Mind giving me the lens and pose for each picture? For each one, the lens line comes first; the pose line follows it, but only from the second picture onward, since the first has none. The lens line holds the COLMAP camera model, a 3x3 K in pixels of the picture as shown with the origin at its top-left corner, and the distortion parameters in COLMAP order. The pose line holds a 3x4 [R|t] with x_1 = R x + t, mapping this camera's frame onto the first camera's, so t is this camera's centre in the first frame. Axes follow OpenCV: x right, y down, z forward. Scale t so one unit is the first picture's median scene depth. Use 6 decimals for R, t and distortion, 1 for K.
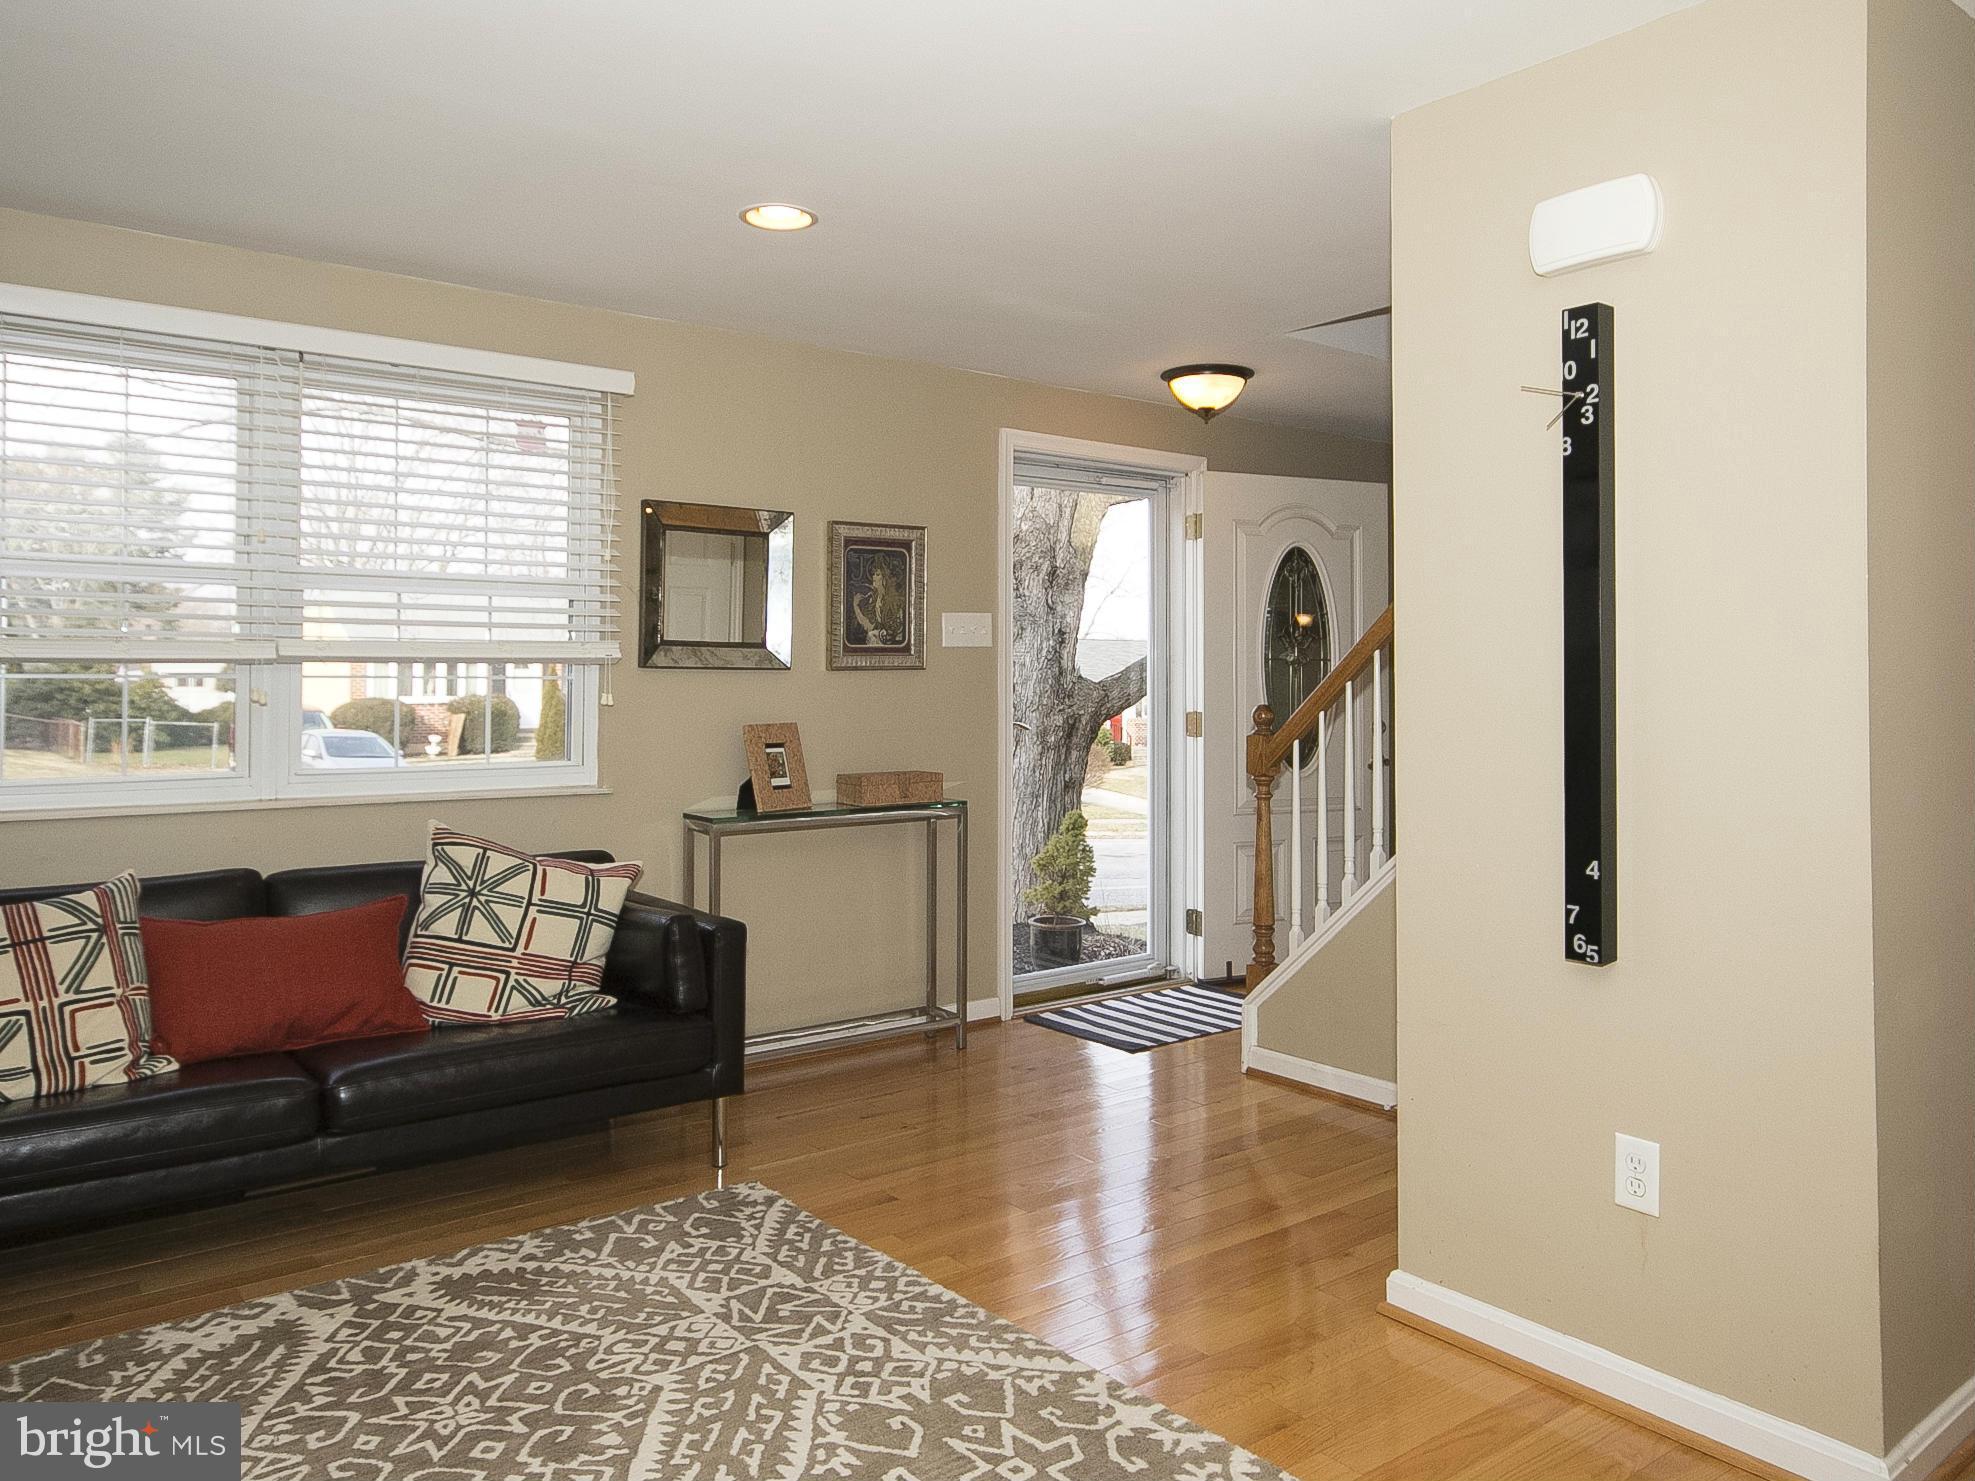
lens RADIAL K [[1419.8, 0, 987.5], [0, 1419.8, 740.5], [0, 0, 1]] dist [0.012222, -0.003366]
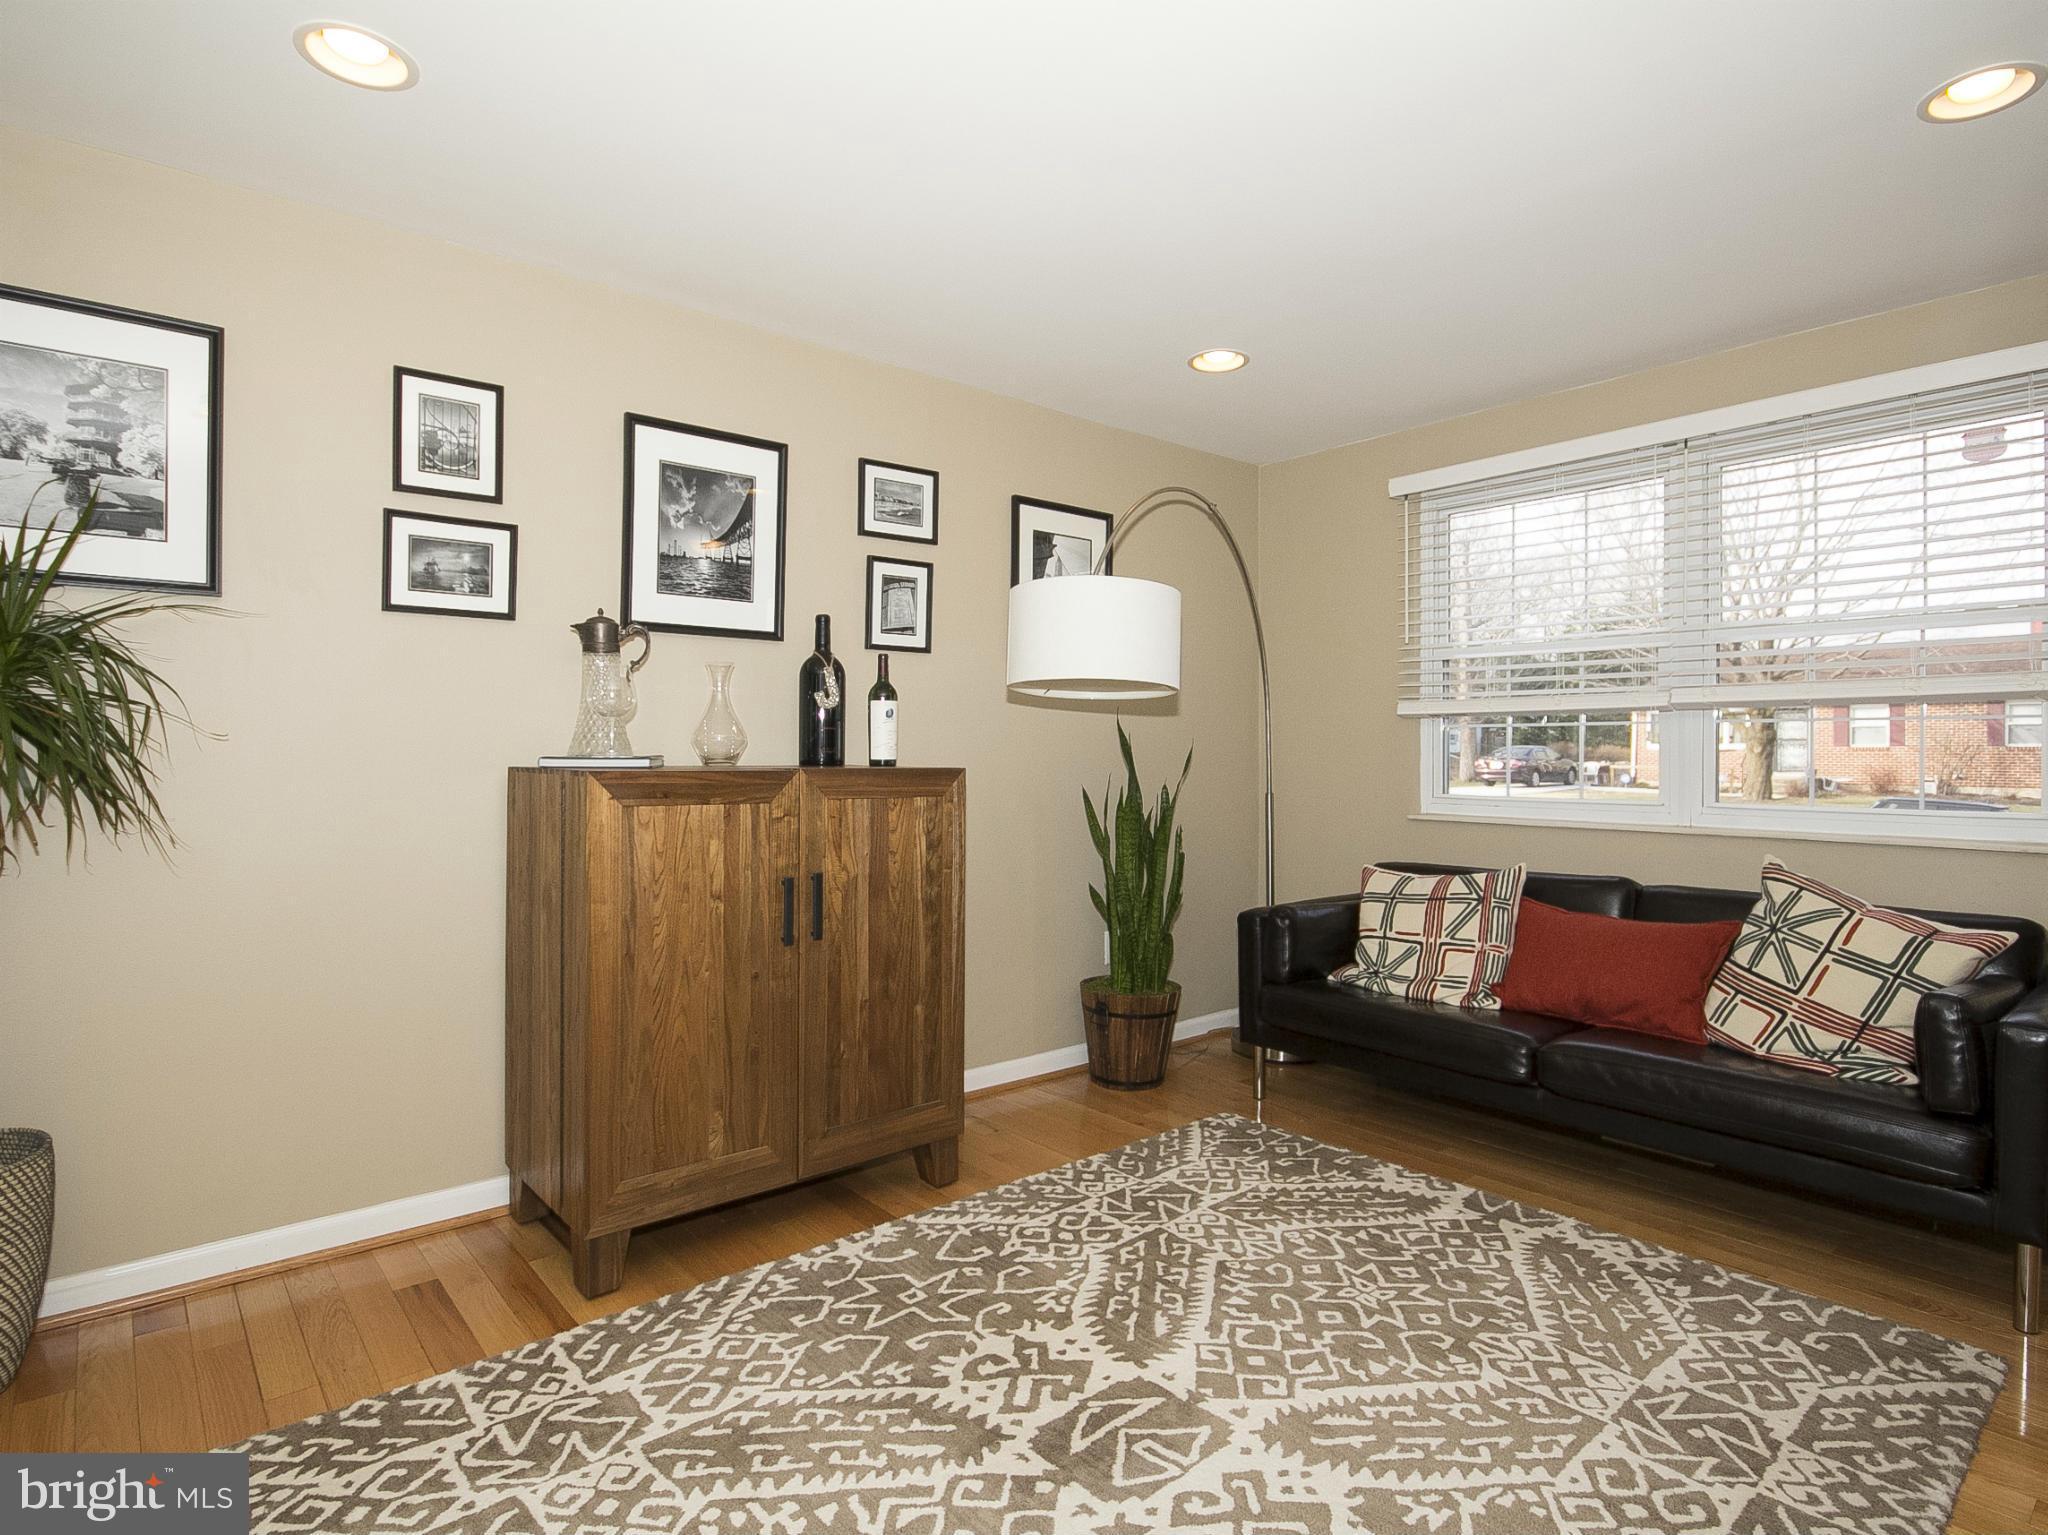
lens RADIAL K [[1056.5, 0, 1024.0], [0, 1056.5, 767.5], [0, 0, 1]] dist [-0.023242, -0.000443]
pose [[0.048004, 0.010554, -0.998791, 0.436300], [-0.044774, 0.998962, 0.008404, 0.011860], [0.997843, 0.044317, 0.048427, 0.516873]]
